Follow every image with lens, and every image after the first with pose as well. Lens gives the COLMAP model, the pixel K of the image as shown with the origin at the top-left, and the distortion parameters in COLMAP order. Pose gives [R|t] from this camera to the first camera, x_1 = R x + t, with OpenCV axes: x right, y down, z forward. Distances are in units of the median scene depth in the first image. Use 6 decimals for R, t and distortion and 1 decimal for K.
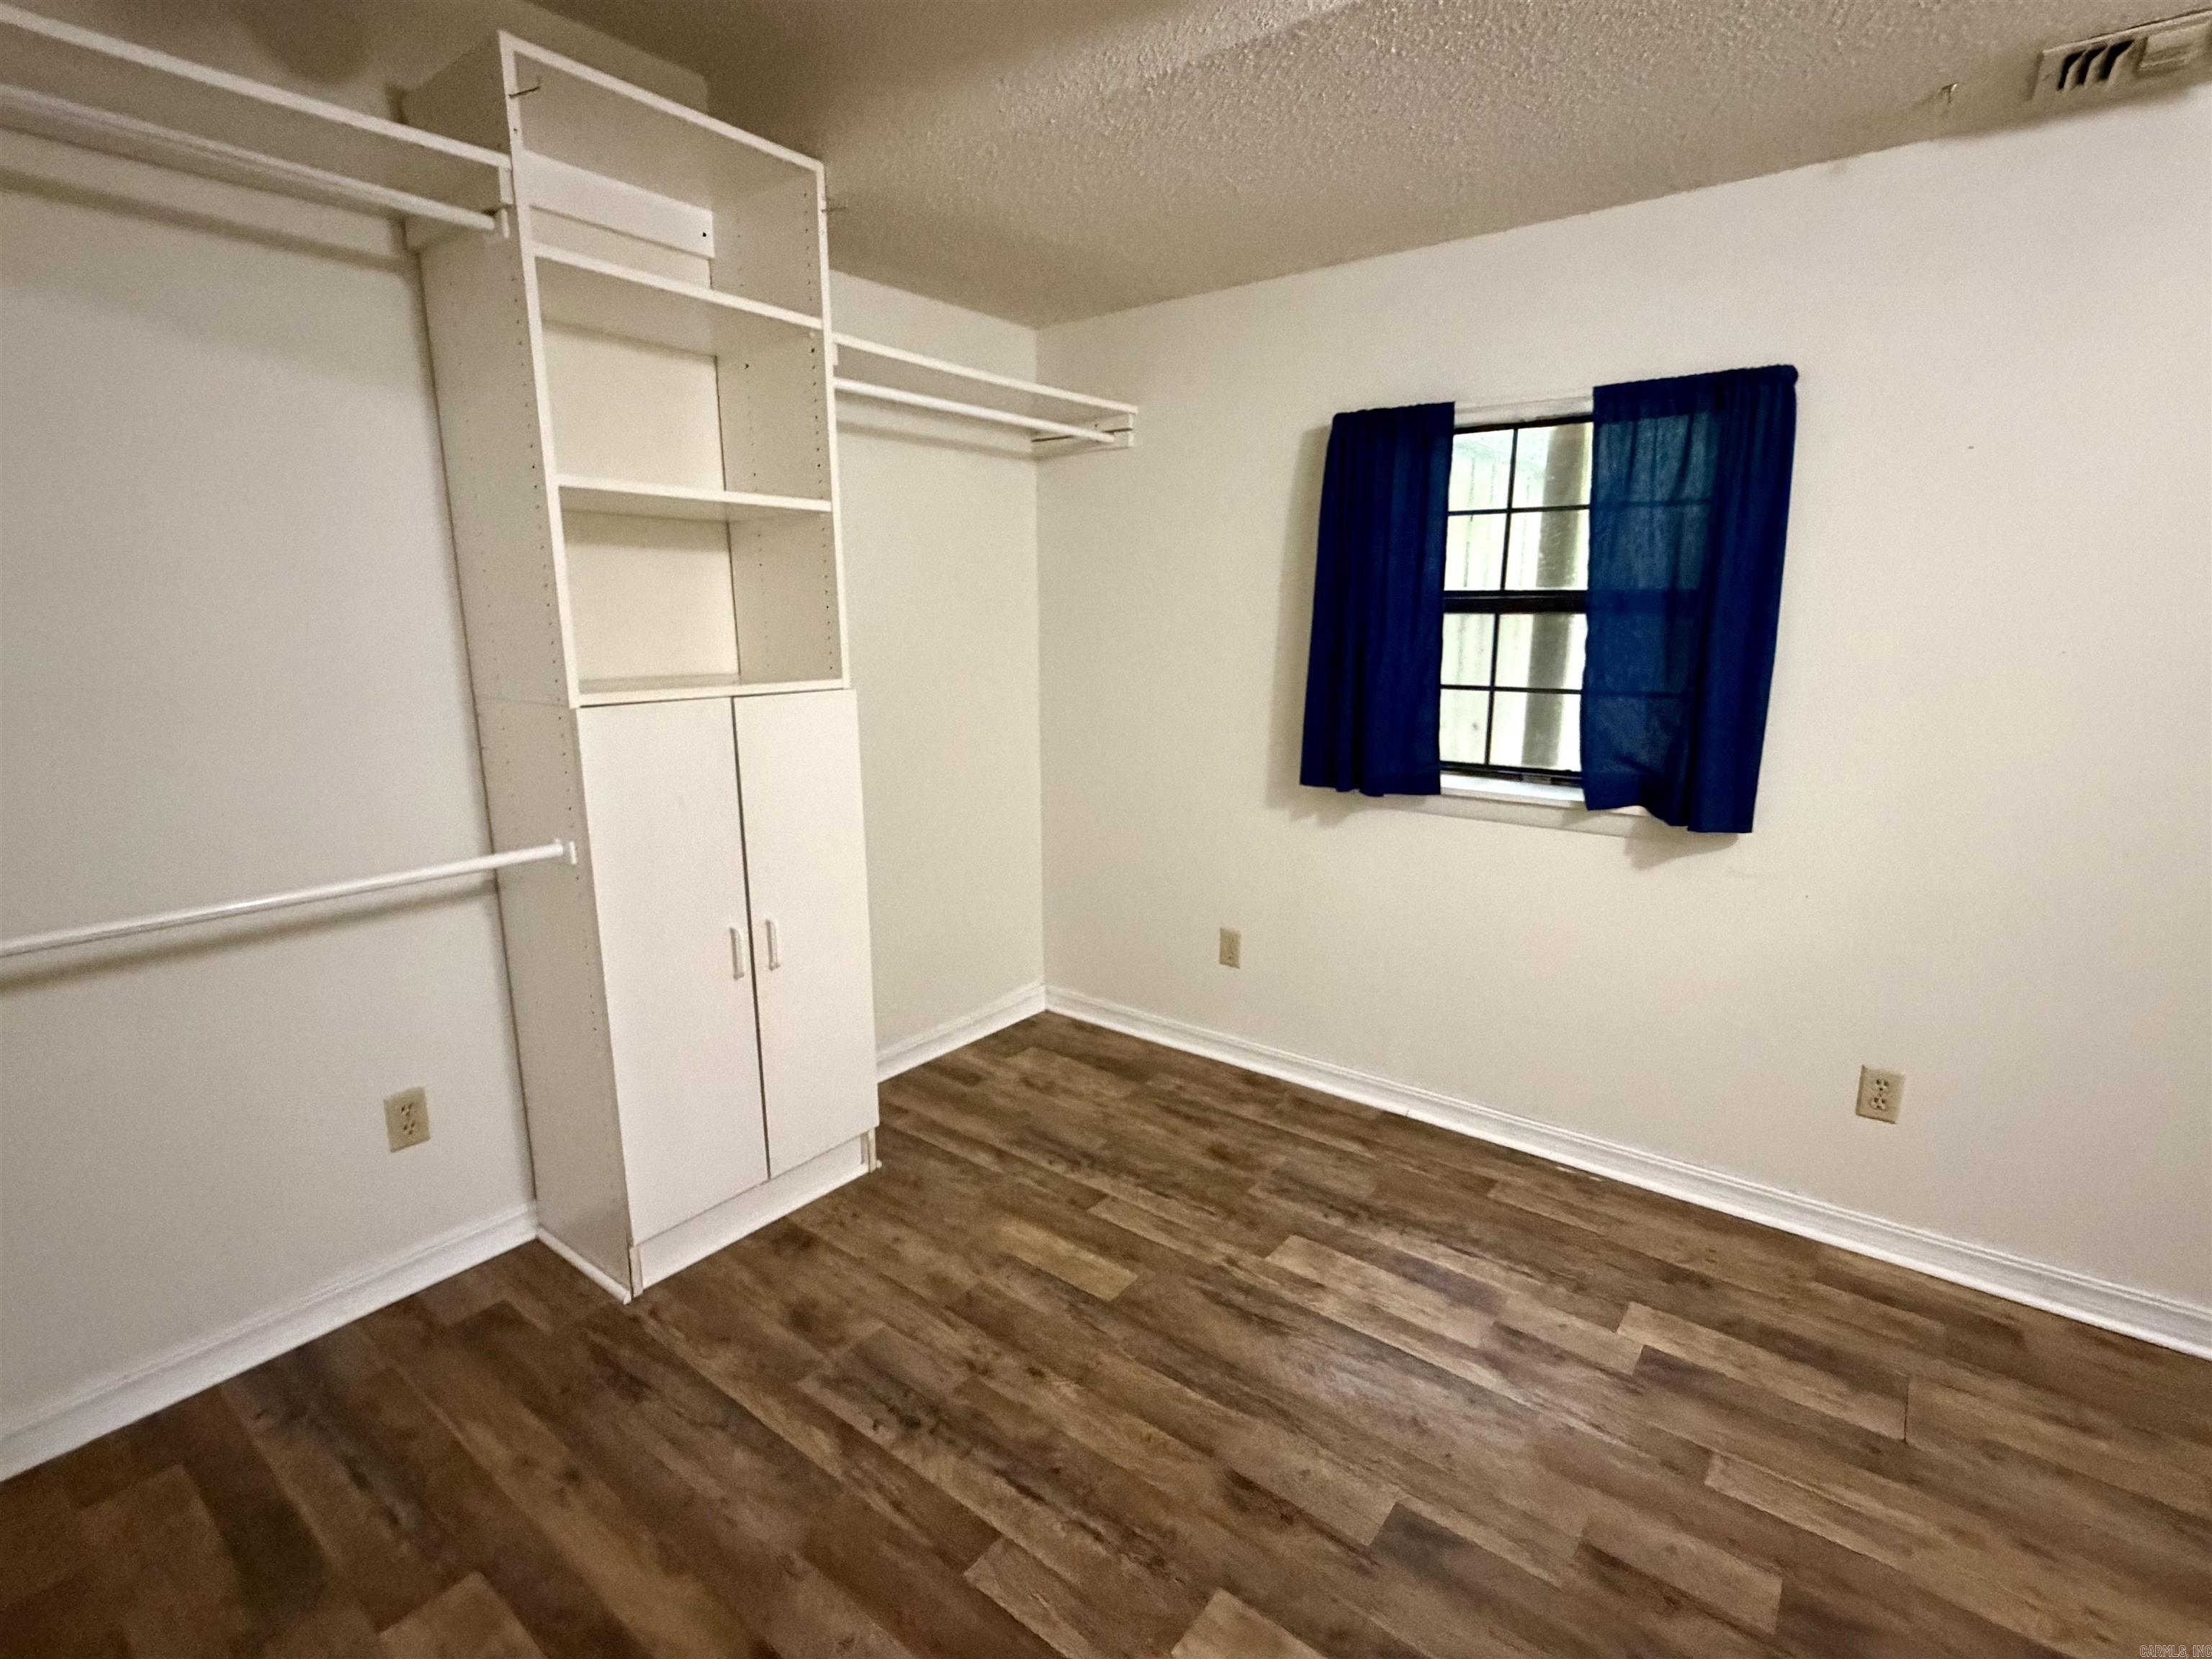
lens RADIAL K [[1058.9, 0, 1097.7], [0, 1058.9, 817.0], [0, 0, 1]] dist [-0.001996, 0.000754]
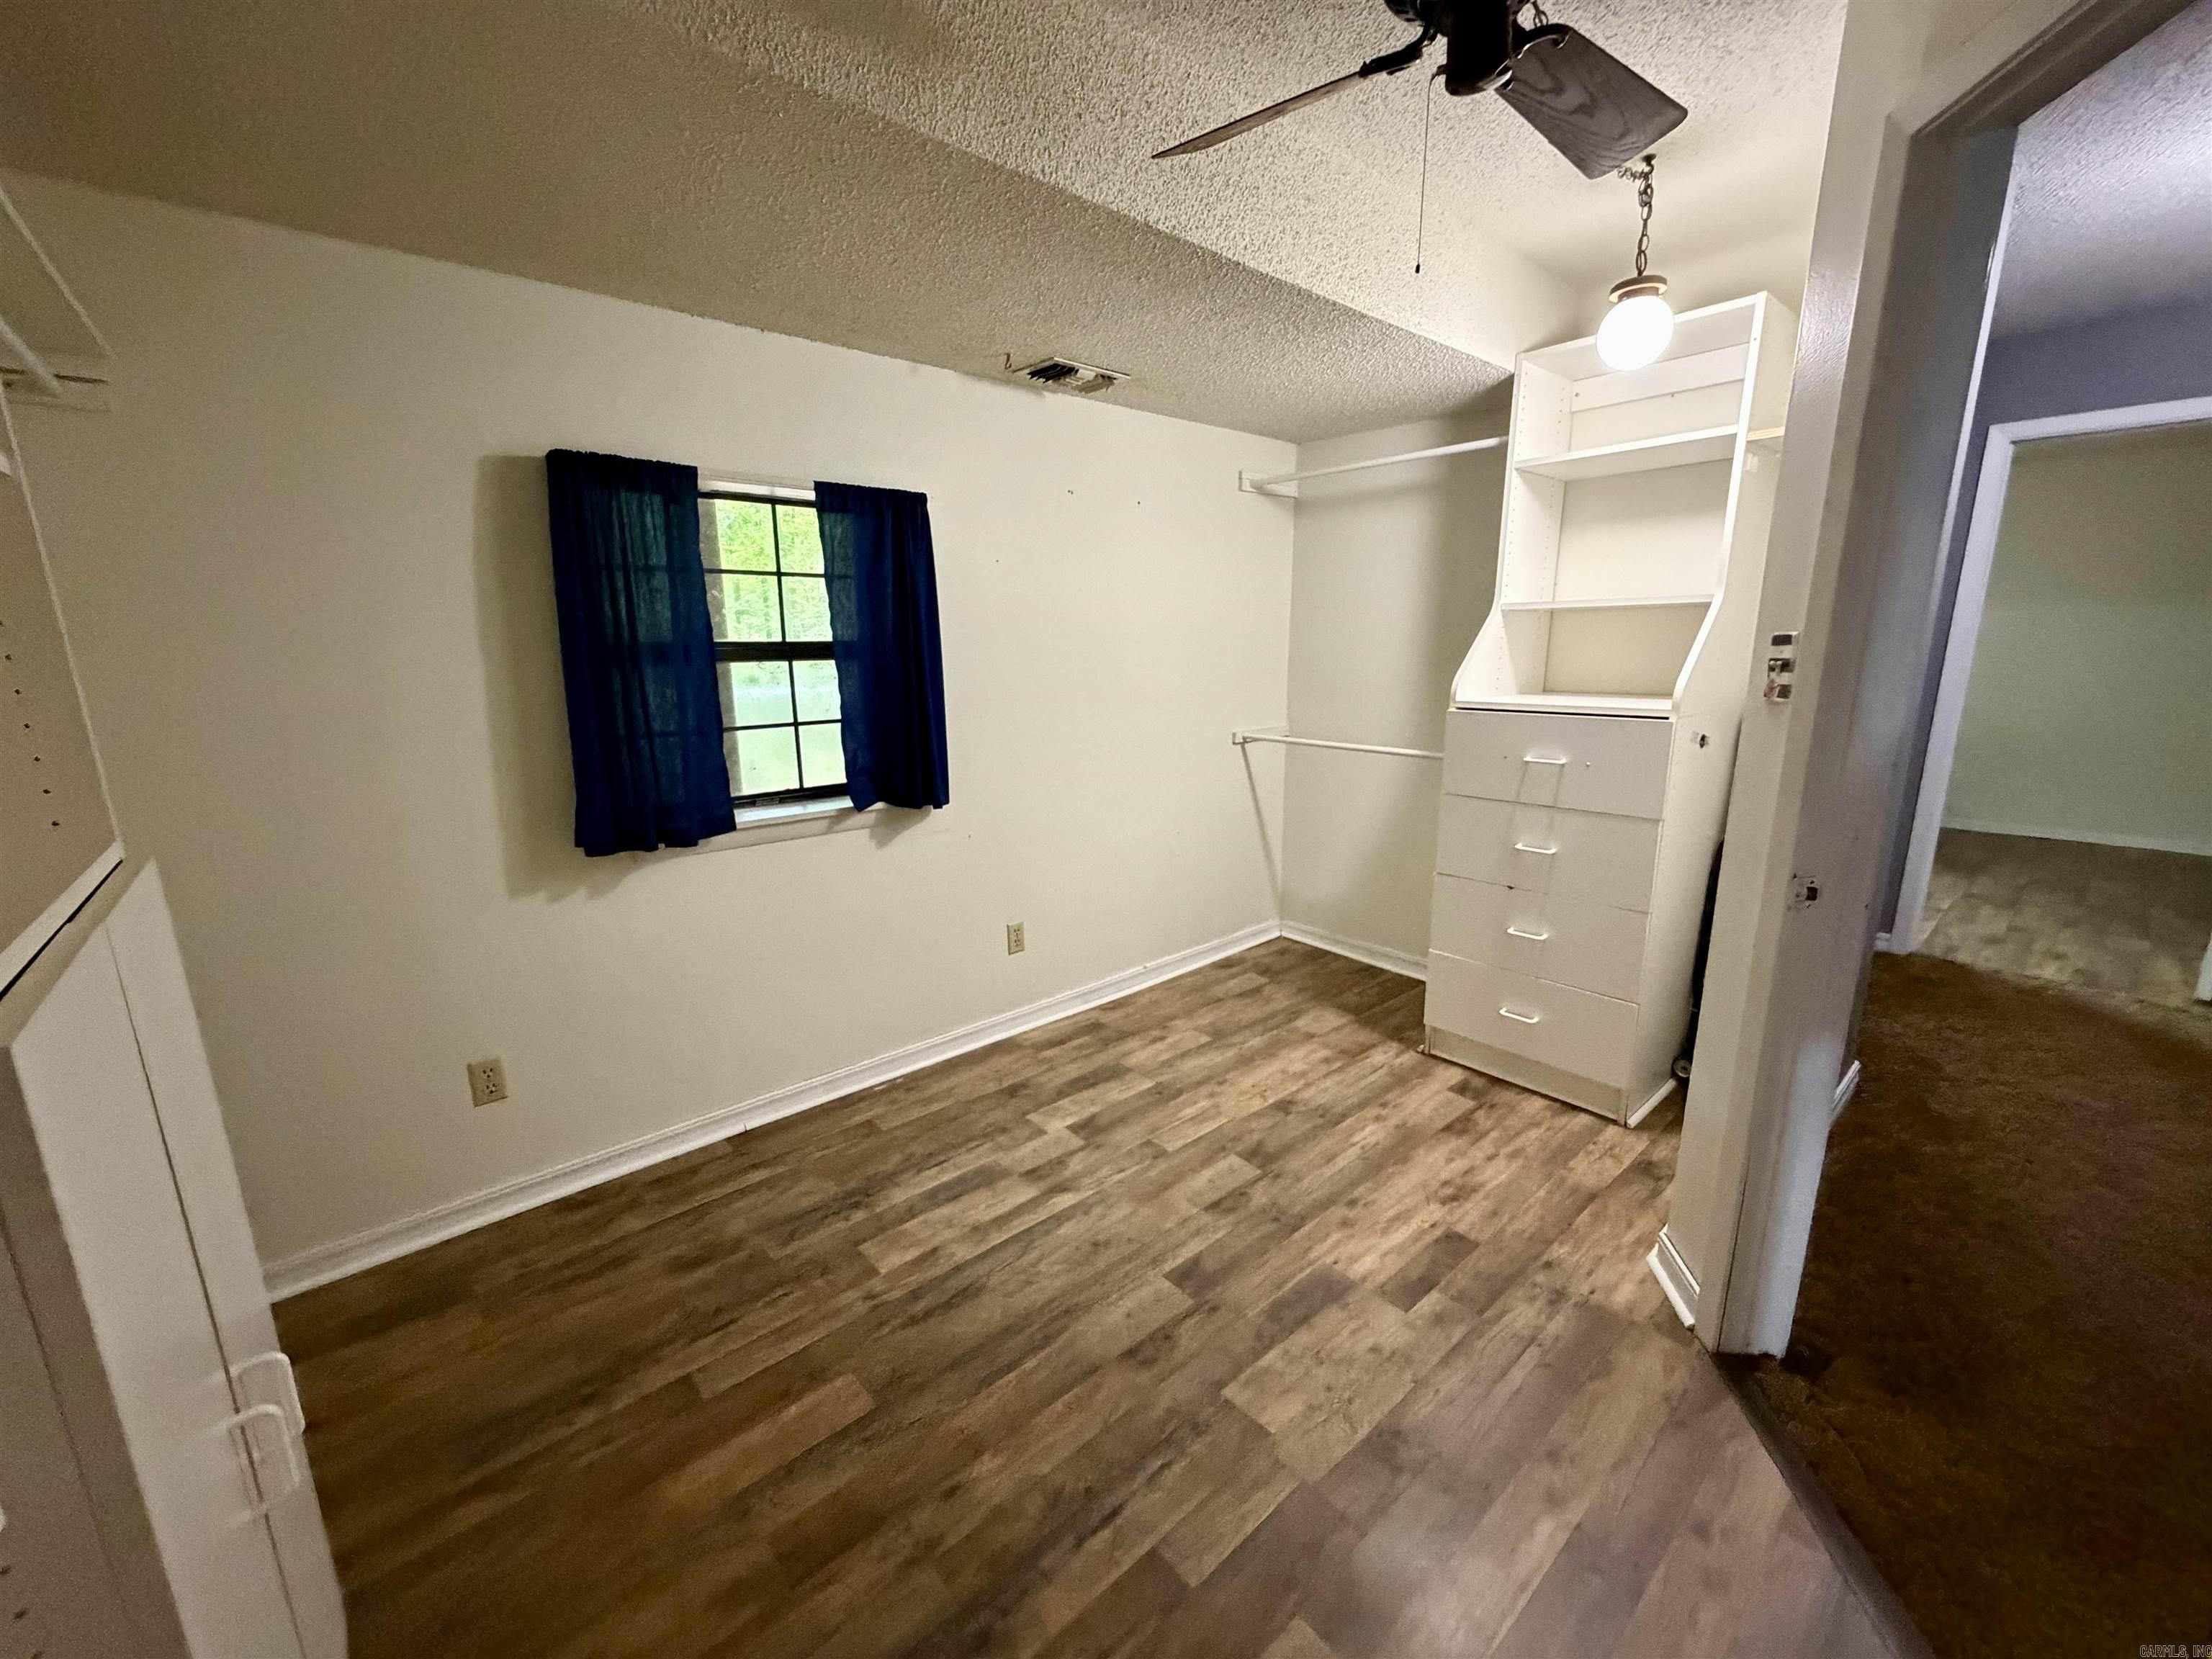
lens RADIAL K [[881.7, 0, 1102.3], [0, 881.7, 816.4], [0, 0, 1]] dist [-0.001291, 0.000433]
pose [[0.194479, -0.194375, 0.961455, -0.639708], [0.200818, 0.967299, 0.154936, -0.134710], [-0.960130, 0.162946, 0.227154, 0.585766]]
